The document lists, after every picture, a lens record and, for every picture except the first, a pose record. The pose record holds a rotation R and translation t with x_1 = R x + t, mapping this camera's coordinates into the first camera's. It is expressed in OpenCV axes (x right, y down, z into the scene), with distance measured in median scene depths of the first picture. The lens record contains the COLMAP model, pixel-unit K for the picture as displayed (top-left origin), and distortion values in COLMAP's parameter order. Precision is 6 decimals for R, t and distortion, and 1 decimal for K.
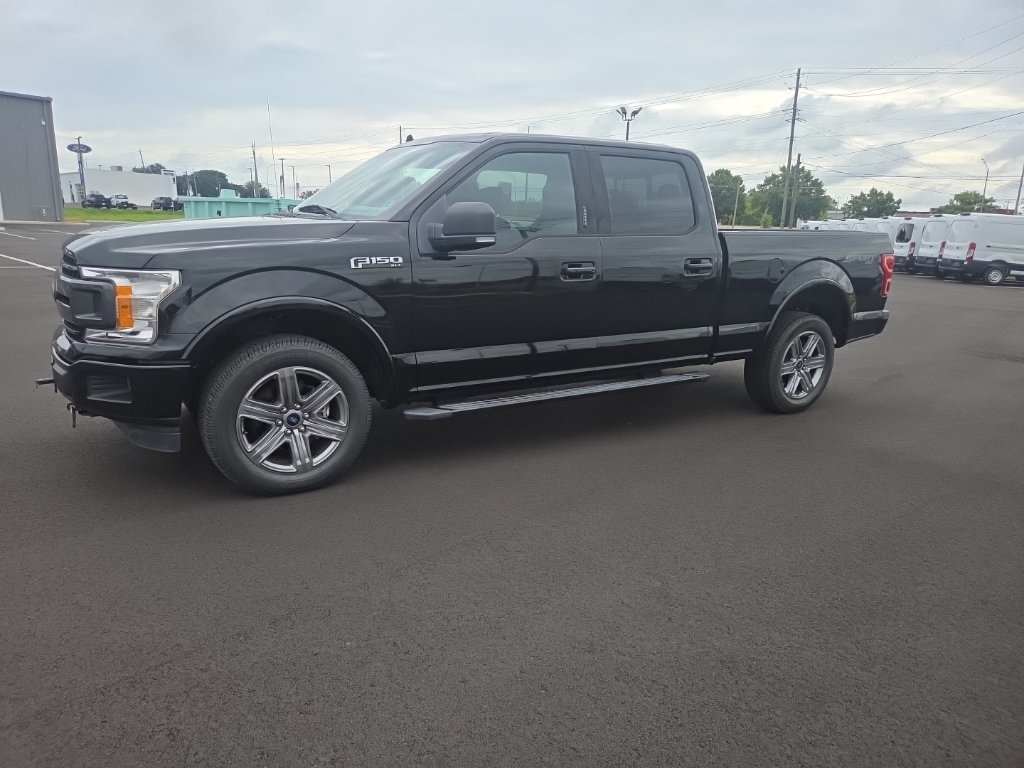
lens RADIAL K [[689.6, 0, 497.5], [0, 689.6, 375.3], [0, 0, 1]] dist [0.077918, -0.070012]
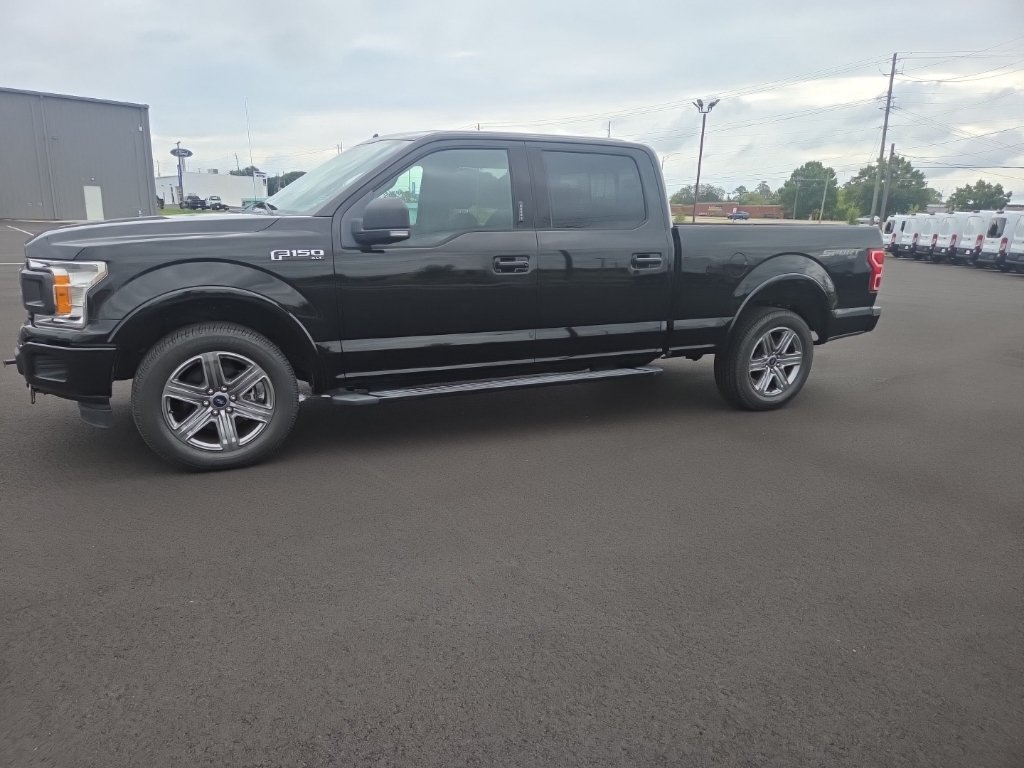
lens RADIAL K [[689.6, 0, 497.5], [0, 689.6, 375.3], [0, 0, 1]] dist [0.077918, -0.070012]
pose [[0.993769, 0.018296, -0.109946, 0.231931], [-0.017918, 0.999830, 0.004426, 0.010347], [0.110008, -0.002429, 0.993928, -0.023296]]
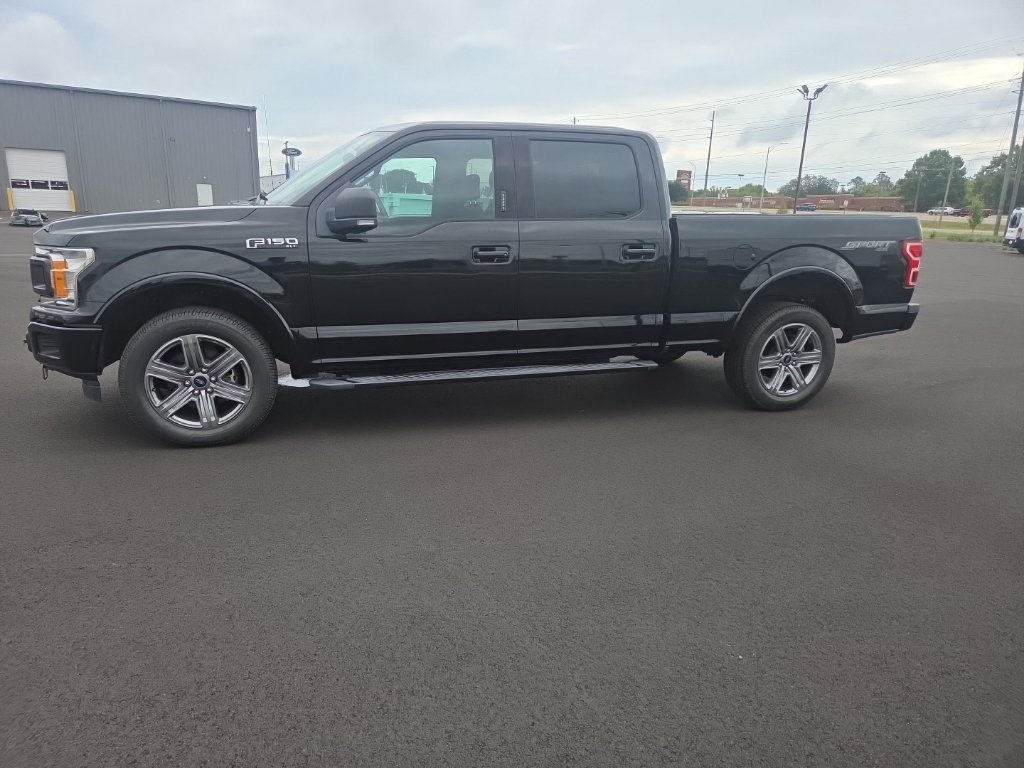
lens RADIAL K [[689.6, 0, 497.5], [0, 689.6, 375.3], [0, 0, 1]] dist [0.077918, -0.070012]
pose [[0.969843, 0.046871, -0.239180, 0.416324], [-0.044418, 0.998891, 0.015641, 0.012908], [0.239648, -0.004545, 0.970849, 0.006611]]
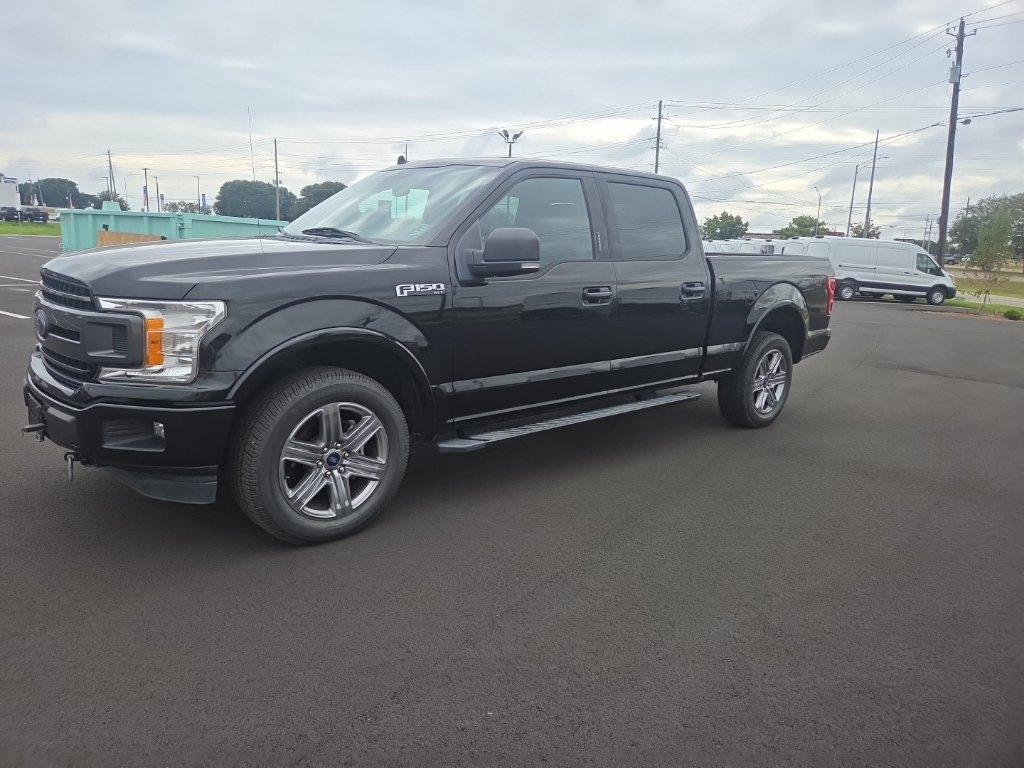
lens RADIAL K [[686.7, 0, 497.3], [0, 686.7, 358.8], [0, 0, 1]] dist [0.081926, -0.071037]
pose [[0.985186, -0.019972, 0.170324, -0.215571], [0.027569, 0.998722, -0.042357, -0.023196], [-0.169261, 0.046425, 0.984477, 0.050042]]
